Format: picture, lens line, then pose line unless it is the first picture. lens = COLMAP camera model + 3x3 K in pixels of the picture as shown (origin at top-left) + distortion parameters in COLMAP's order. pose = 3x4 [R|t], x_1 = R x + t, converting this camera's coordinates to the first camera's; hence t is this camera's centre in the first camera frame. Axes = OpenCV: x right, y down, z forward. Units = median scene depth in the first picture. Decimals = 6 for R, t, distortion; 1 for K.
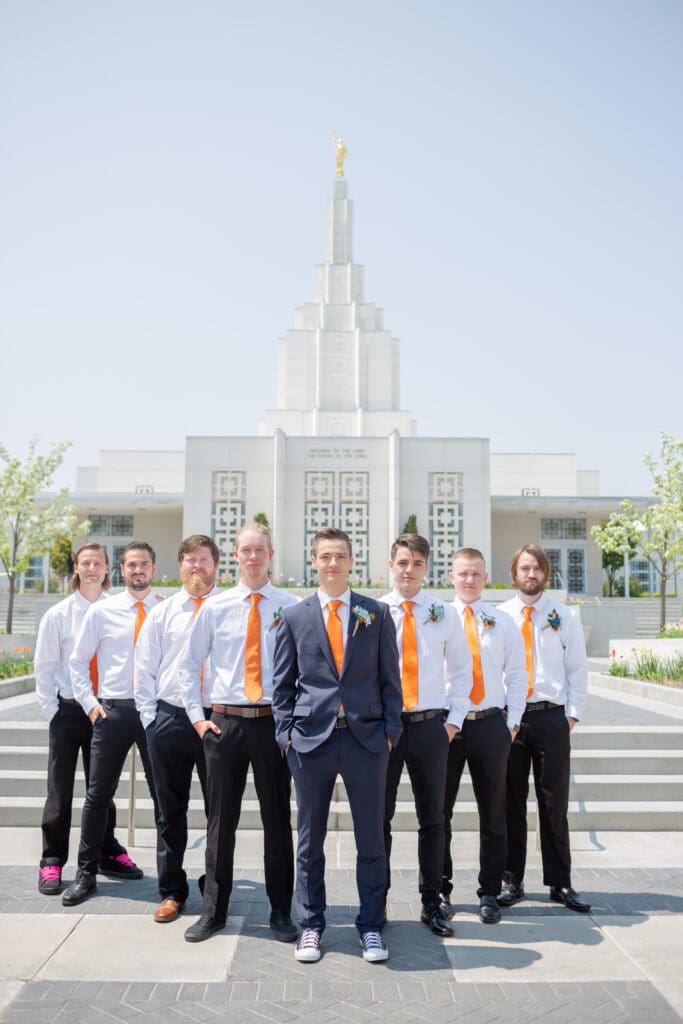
lens RADIAL K [[994.7, 0, 347.2], [0, 994.7, 514.3], [0, 0, 1]] dist [-0.078391, 0.000000]
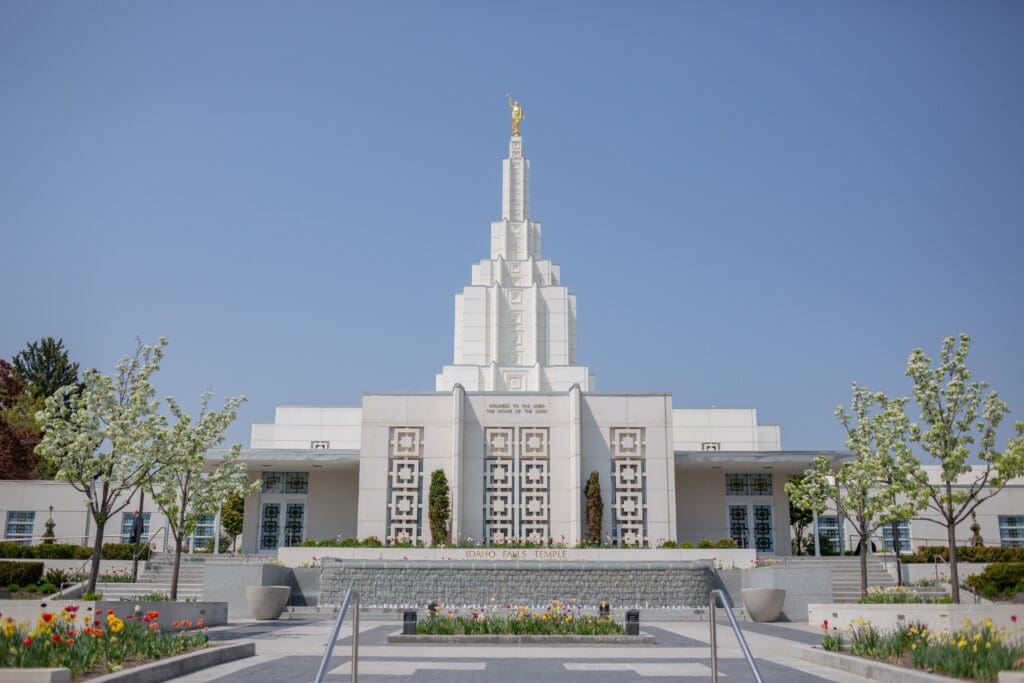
lens RADIAL K [[994.7, 0, 516.1], [0, 994.7, 336.2], [0, 0, 1]] dist [-0.078391, 0.000000]
pose [[0.999965, -0.004088, -0.007252, -0.003421], [0.003088, 0.991130, -0.132861, -0.001590], [0.007731, 0.132834, 0.991108, 0.018270]]
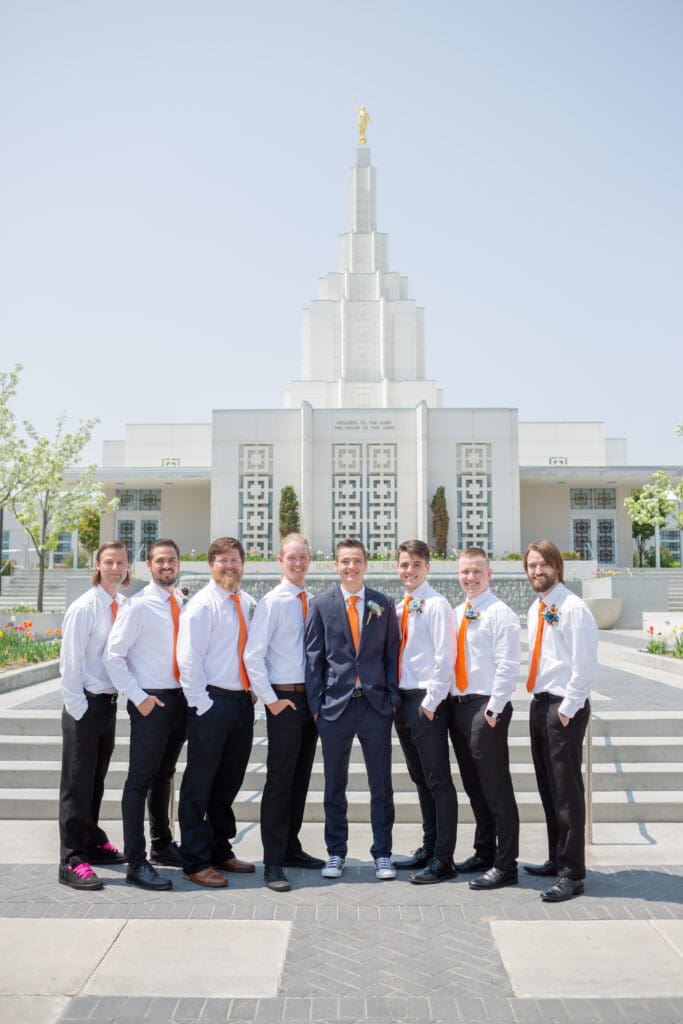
lens RADIAL K [[994.7, 0, 345.2], [0, 994.7, 516.6], [0, 0, 1]] dist [-0.078391, 0.000000]
pose [[0.999560, -0.009648, -0.028040, -0.002106], [0.010554, 0.999421, 0.032341, -0.002336], [0.027712, -0.032623, 0.999083, 0.004214]]
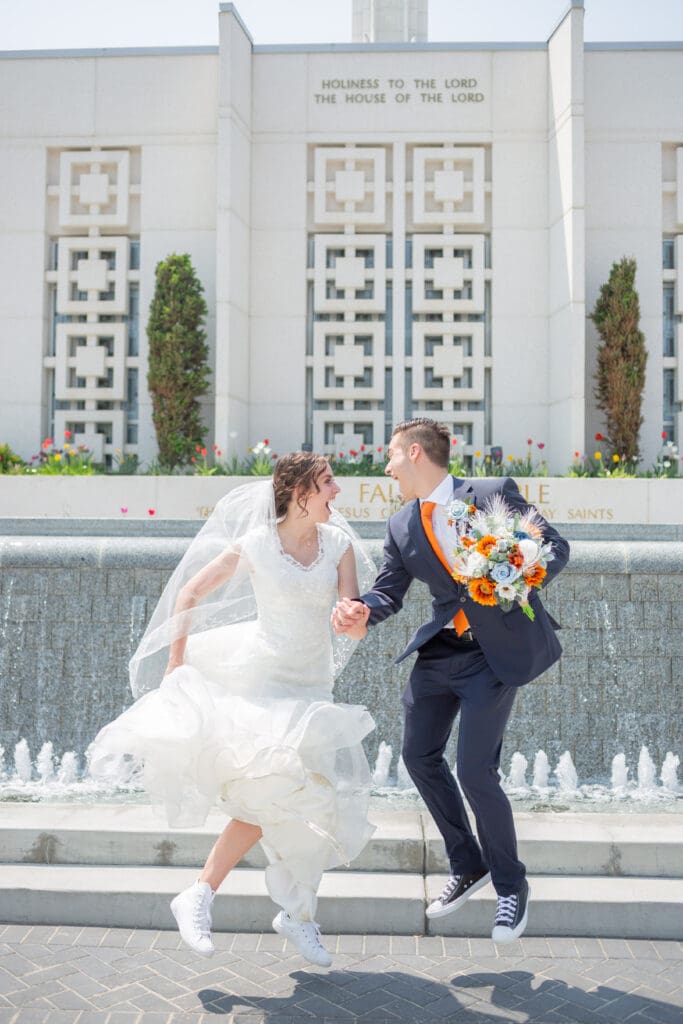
lens RADIAL K [[994.7, 0, 335.2], [0, 994.7, 513.6], [0, 0, 1]] dist [-0.078391, 0.000000]
pose [[0.998247, 0.001252, -0.059179, -0.012040], [0.005200, 0.994057, 0.108741, 0.048966], [0.058963, -0.108858, 0.992307, 0.644464]]
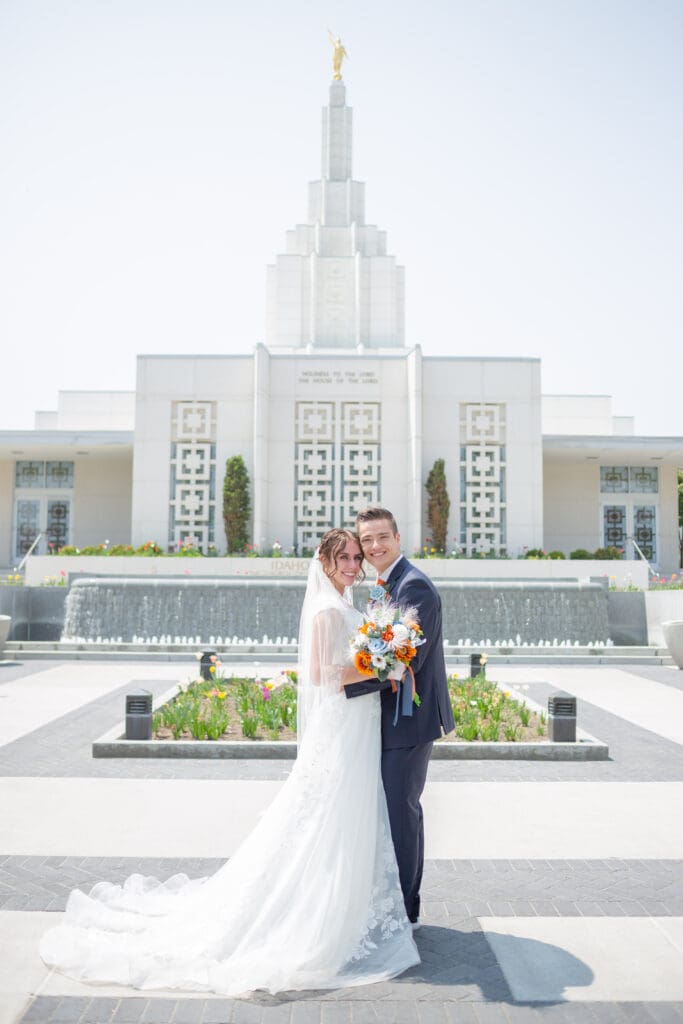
lens RADIAL K [[994.7, 0, 330.1], [0, 994.7, 510.5], [0, 0, 1]] dist [-0.078391, 0.000000]
pose [[0.999934, 0.001428, -0.011440, -0.007502], [-0.000980, 0.999236, 0.039070, 0.009728], [0.011487, -0.039057, 0.999171, 0.249982]]
